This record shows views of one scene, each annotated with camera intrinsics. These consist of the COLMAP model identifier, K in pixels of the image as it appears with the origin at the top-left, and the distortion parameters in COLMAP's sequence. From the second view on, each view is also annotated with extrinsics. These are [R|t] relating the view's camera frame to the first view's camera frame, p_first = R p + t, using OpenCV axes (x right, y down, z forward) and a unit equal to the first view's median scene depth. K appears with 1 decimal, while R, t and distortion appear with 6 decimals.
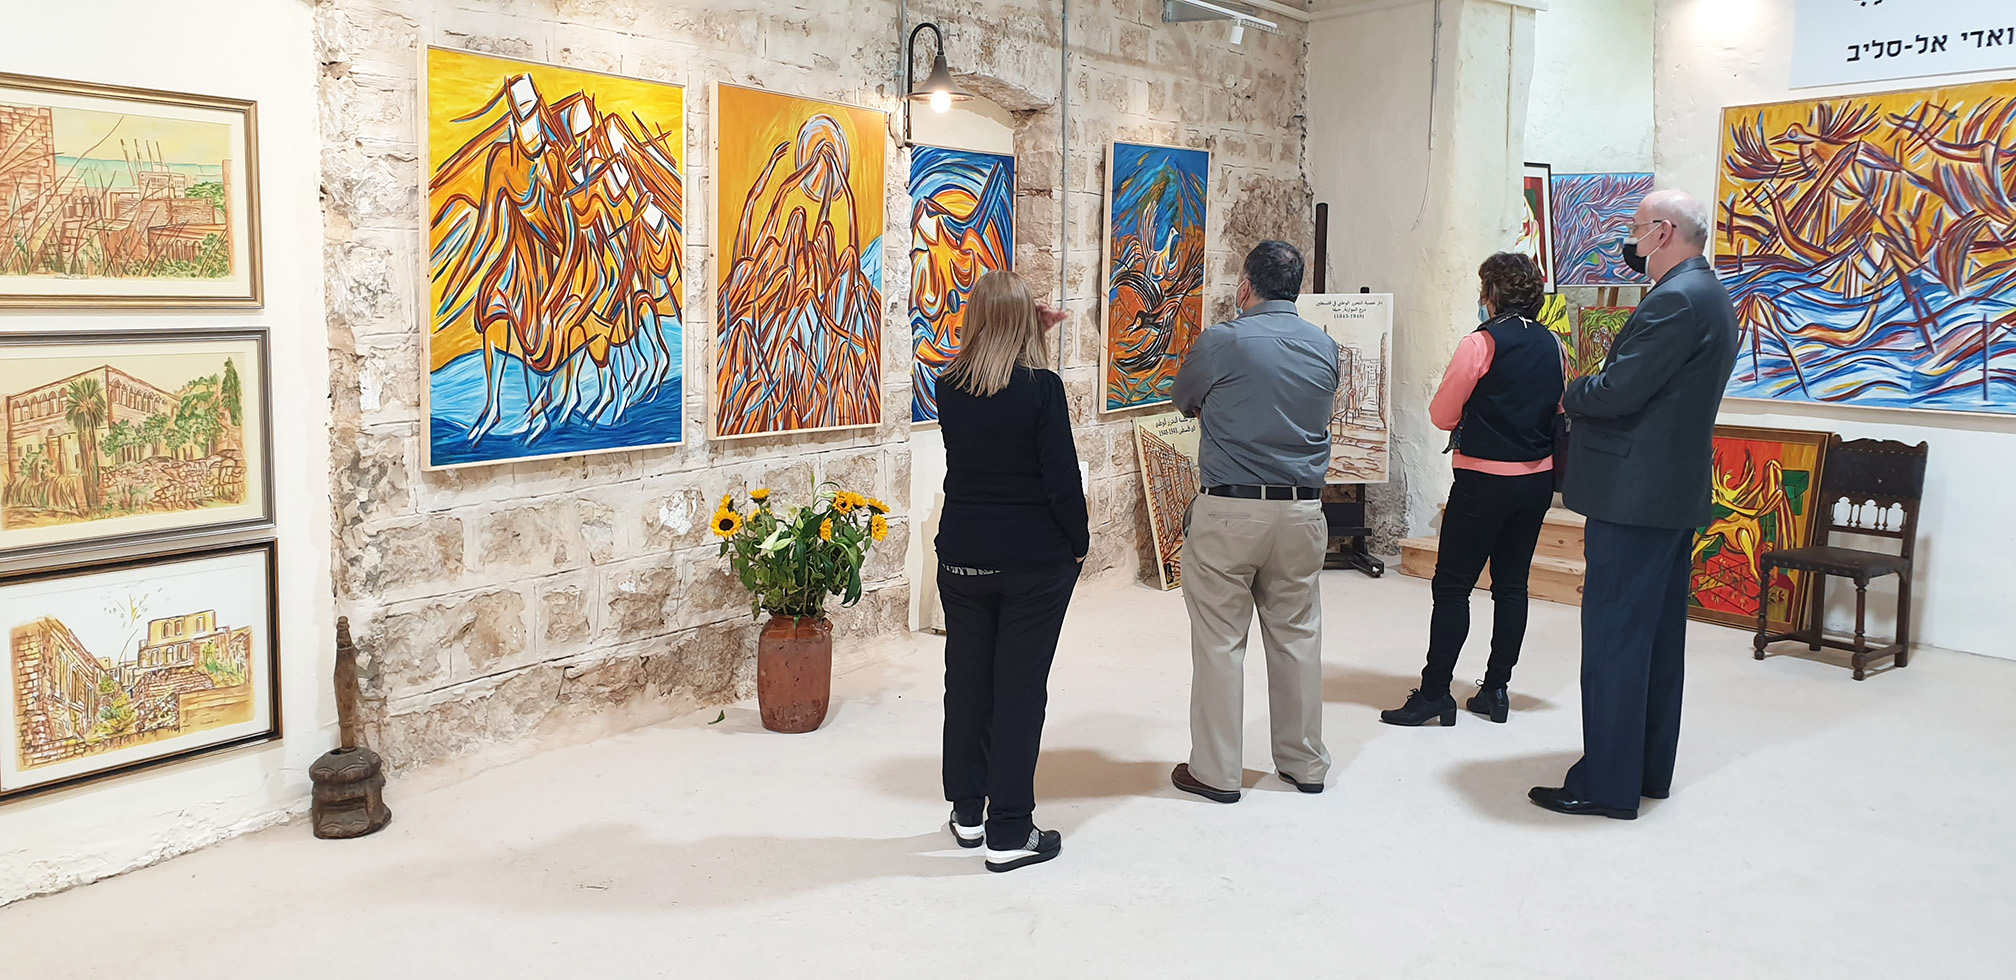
lens RADIAL K [[1573.3, 0, 999.8], [0, 1573.3, 489.3], [0, 0, 1]] dist [0.019394, 0.010090]
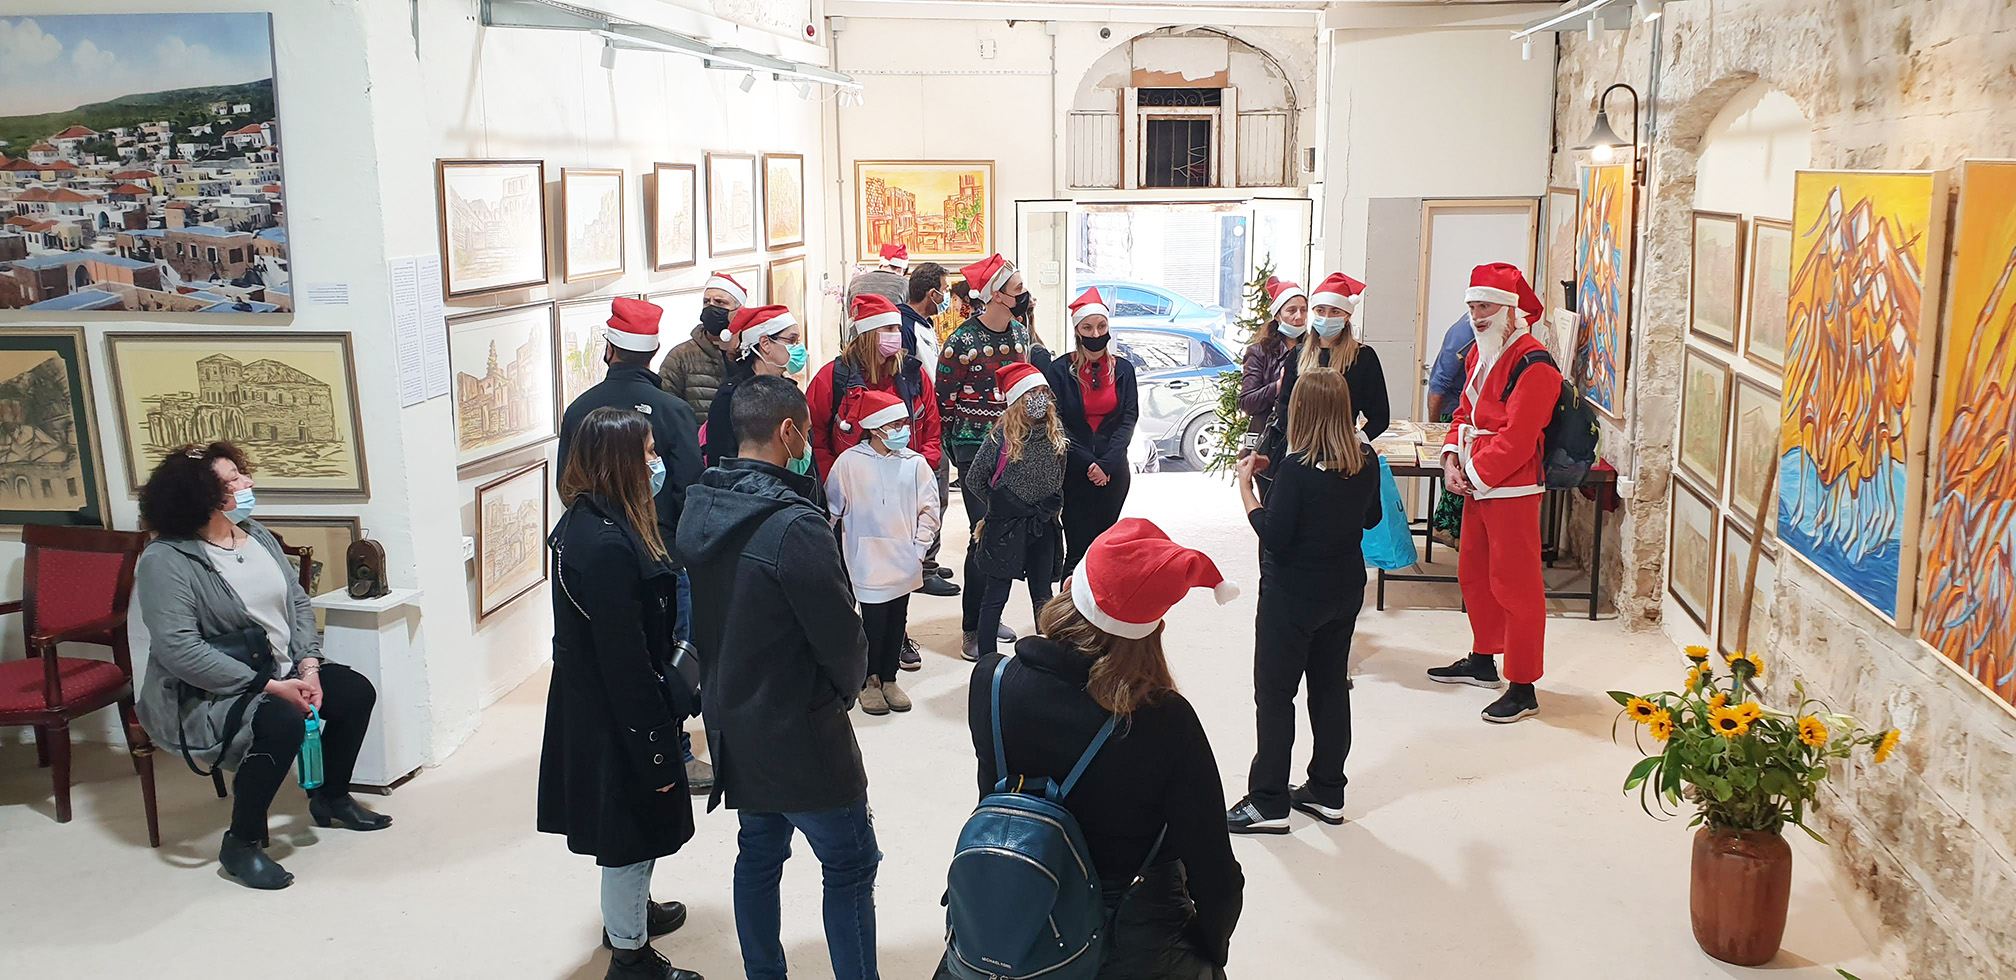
lens RADIAL K [[1573.3, 0, 1018.4], [0, 1573.3, 481.2], [0, 0, 1]] dist [0.019394, 0.010090]
pose [[-0.896963, 0.087451, -0.433370, 0.516806], [-0.053875, 0.951315, 0.303476, -0.306719], [0.438810, 0.295555, -0.848583, 1.424685]]
